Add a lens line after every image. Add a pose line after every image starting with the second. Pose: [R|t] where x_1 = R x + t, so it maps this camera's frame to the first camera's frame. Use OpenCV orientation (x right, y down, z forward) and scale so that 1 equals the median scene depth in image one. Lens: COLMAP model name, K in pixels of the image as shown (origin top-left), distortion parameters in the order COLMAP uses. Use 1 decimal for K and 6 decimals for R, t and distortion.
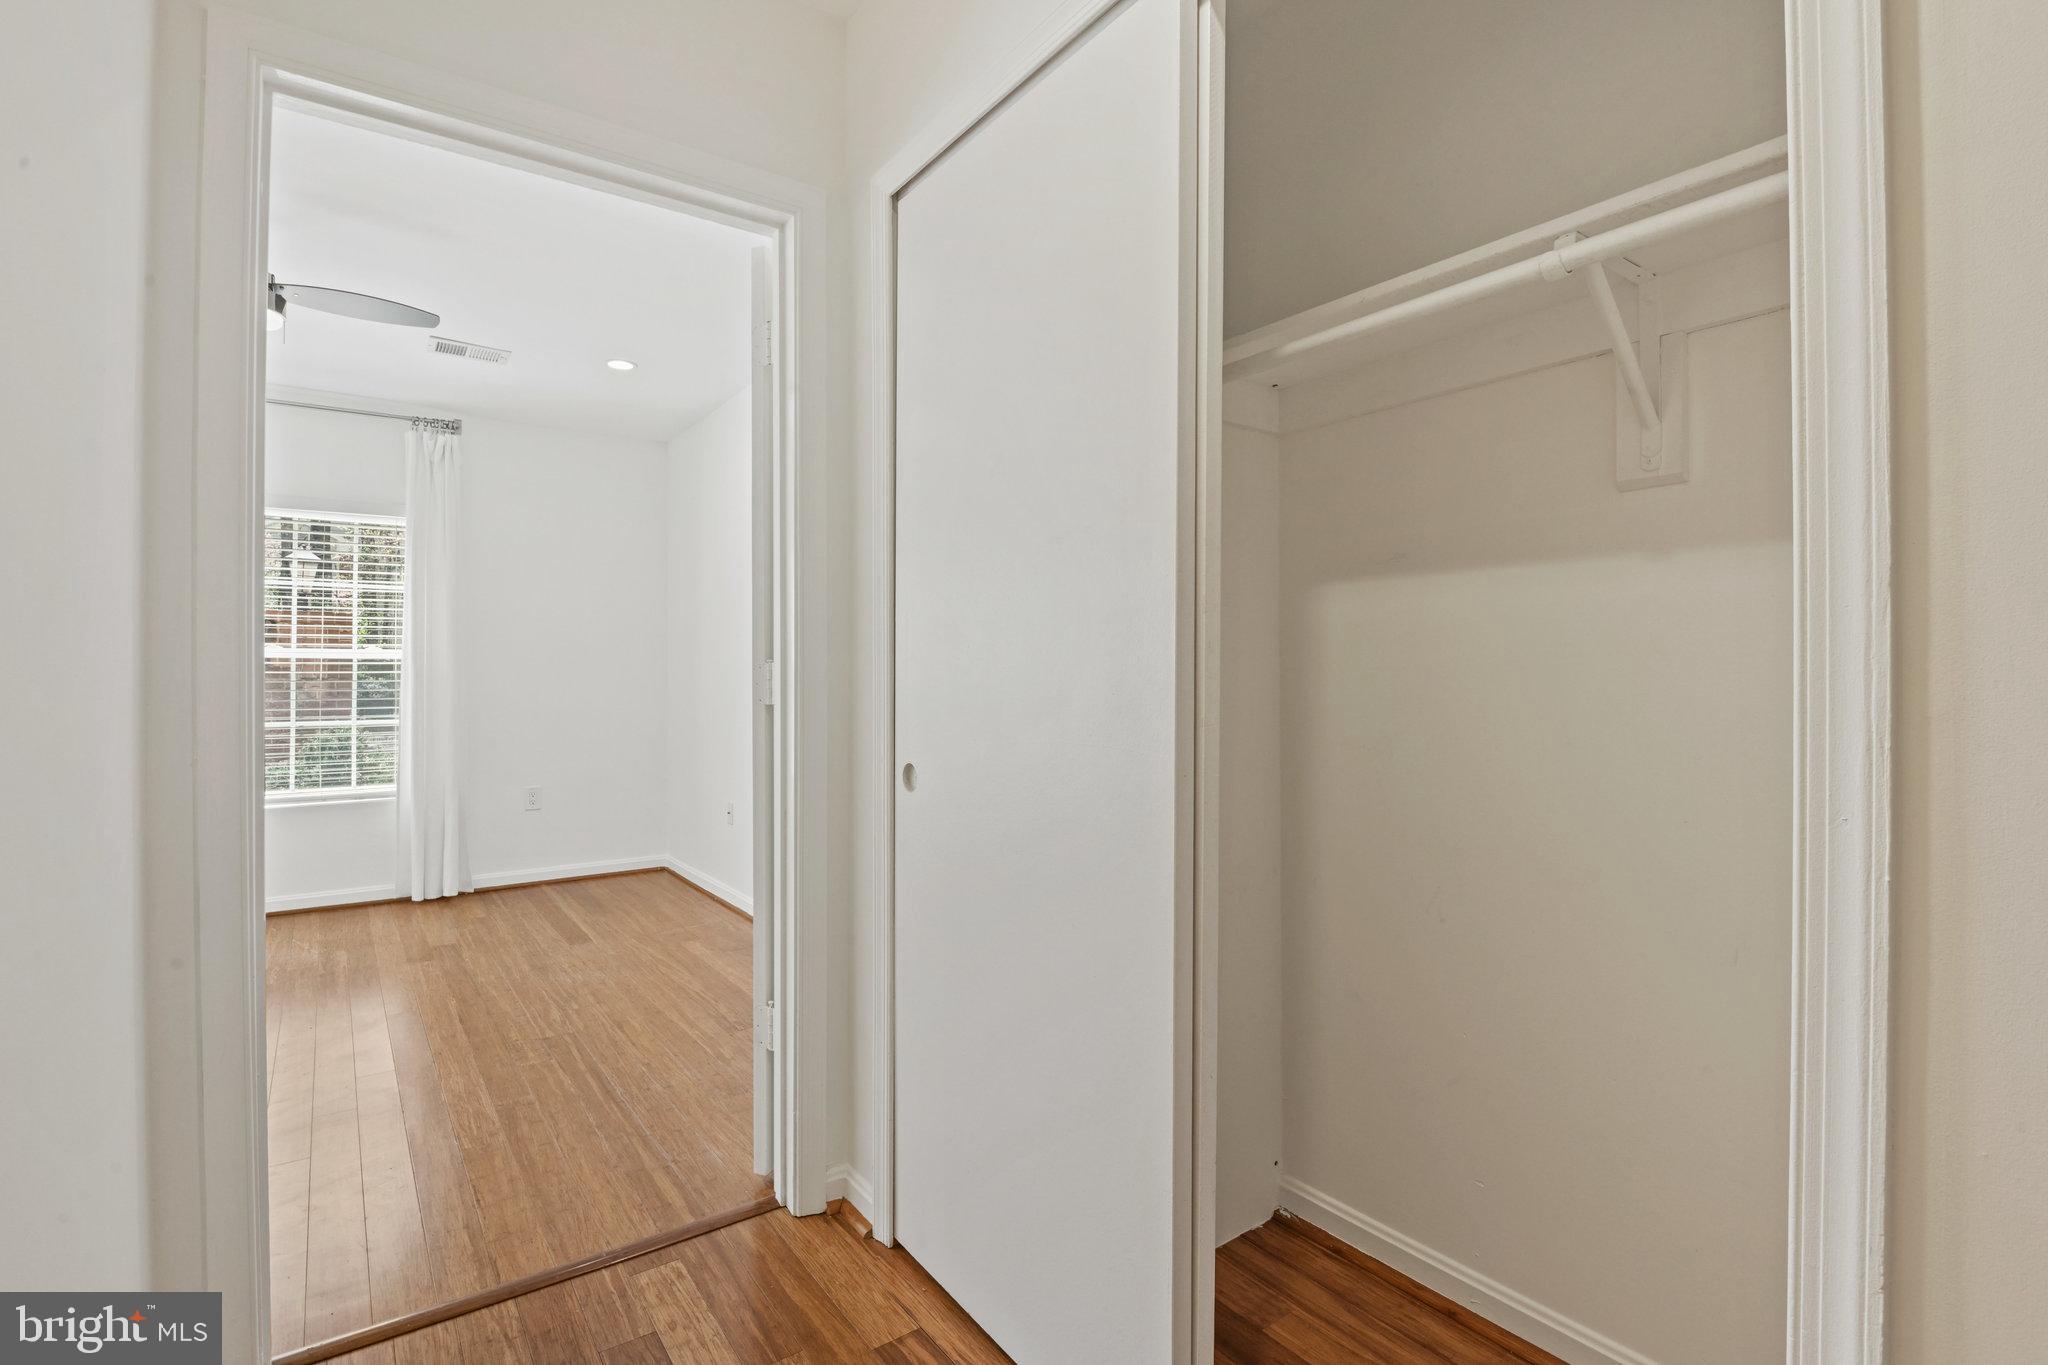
lens RADIAL K [[948.3, 0, 1026.2], [0, 948.3, 670.1], [0, 0, 1]] dist [-0.004257, -0.009878]
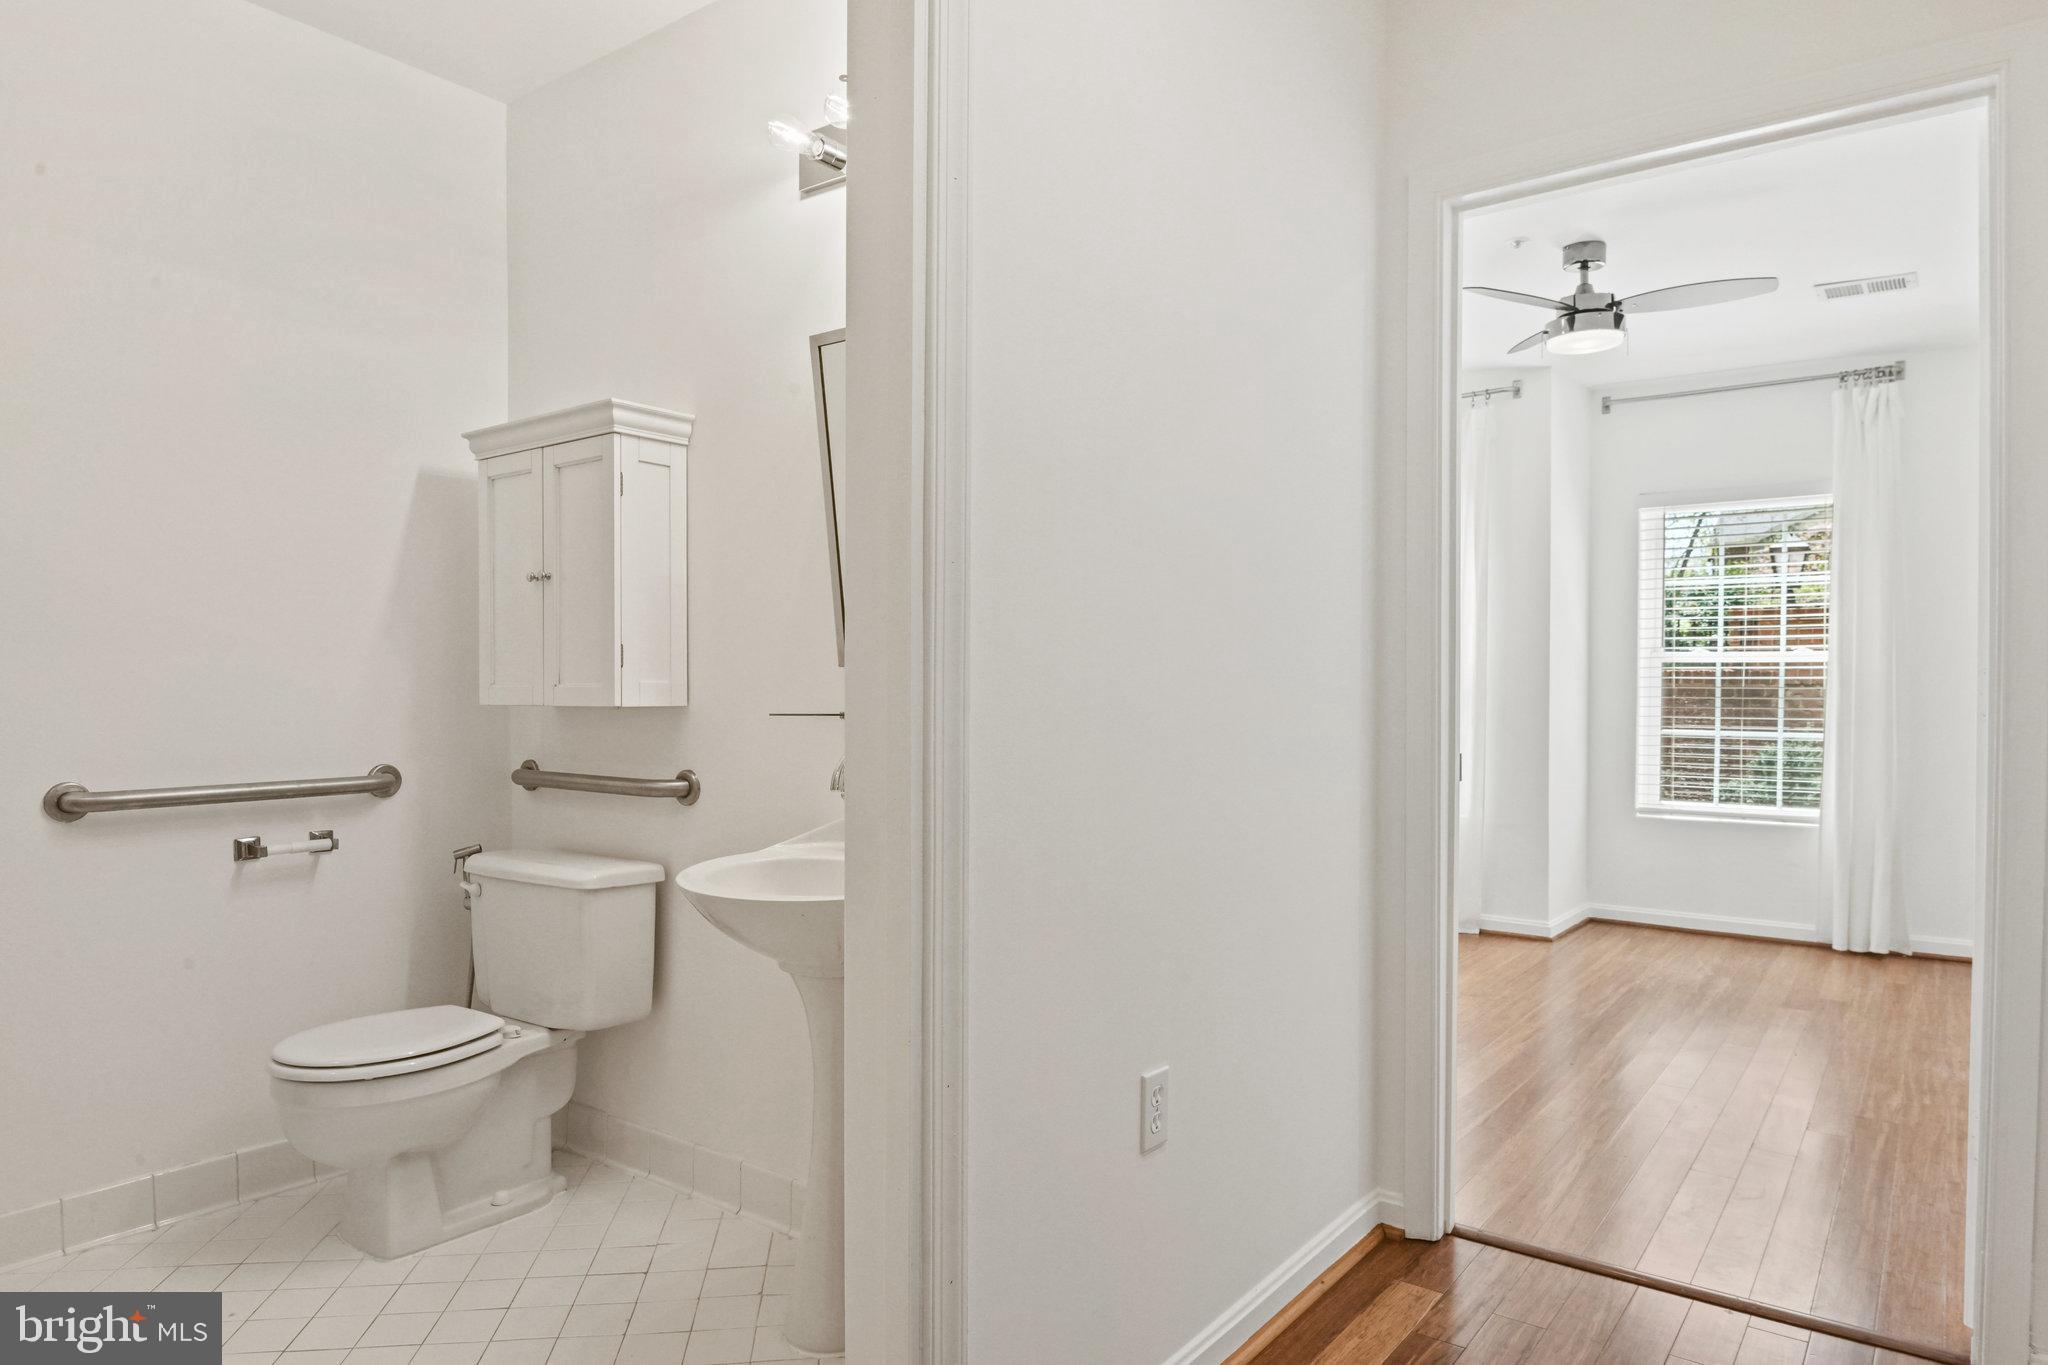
lens RADIAL K [[1257.9, 0, 1023.0], [0, 1257.9, 696.4], [0, 0, 1]] dist [-0.016650, -0.001810]
pose [[0.288024, 0.015208, -0.957502, 0.209800], [0.001509, 0.999865, 0.016335, -0.000571], [0.957622, -0.006150, 0.287962, -0.014192]]
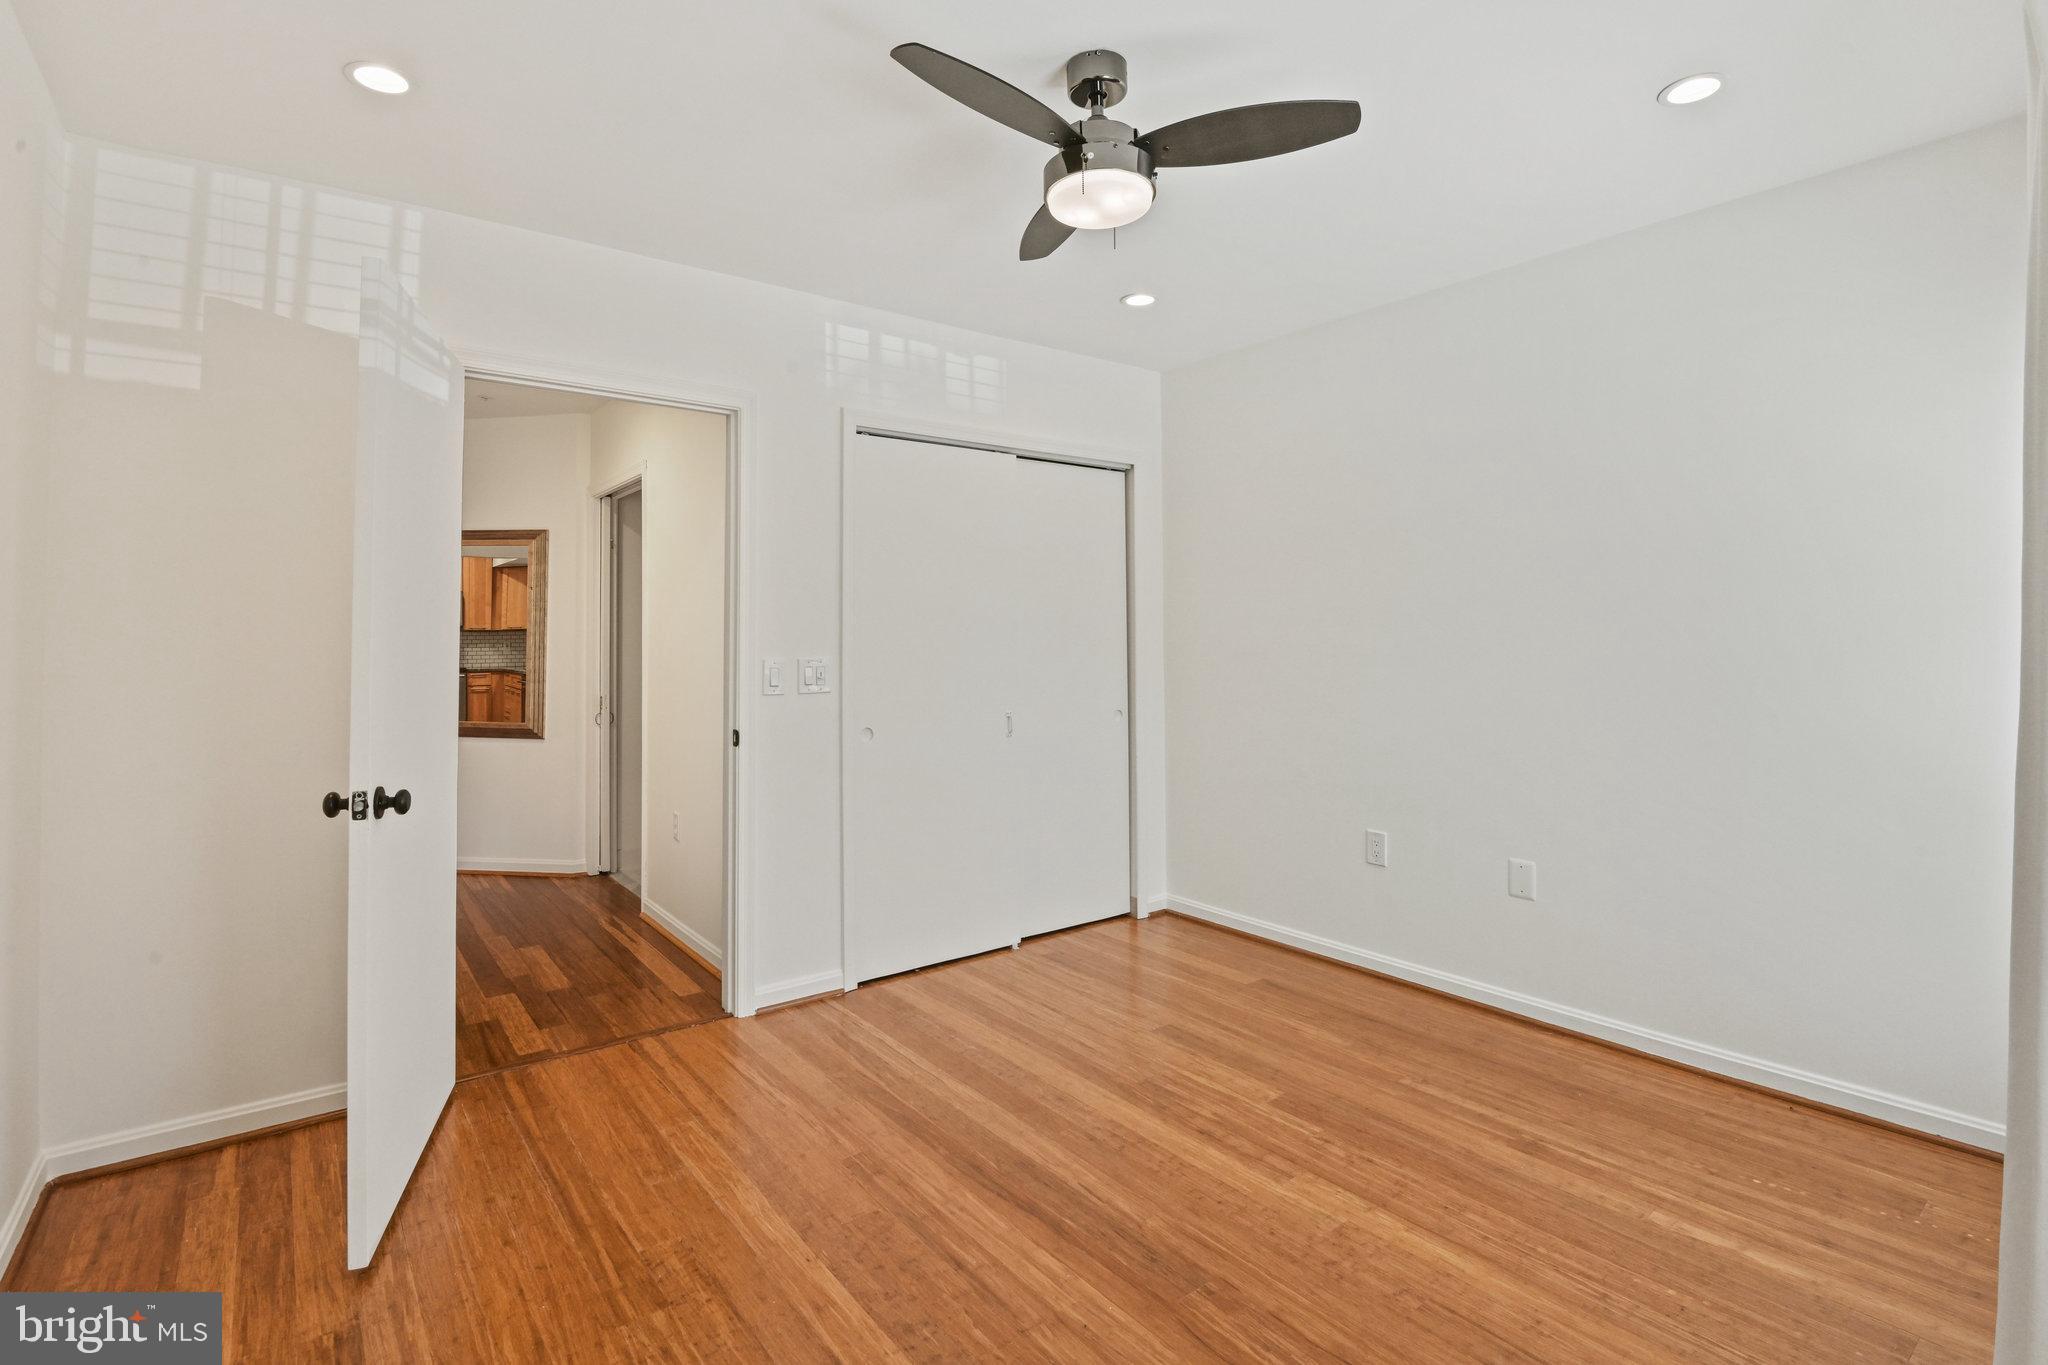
lens RADIAL K [[948.3, 0, 1026.2], [0, 948.3, 670.1], [0, 0, 1]] dist [-0.004257, -0.009878]
pose [[-0.999383, 0.012771, -0.032709, -0.473316], [0.011992, 0.999642, 0.023914, -0.024378], [0.033002, 0.023507, -0.999179, 1.044480]]
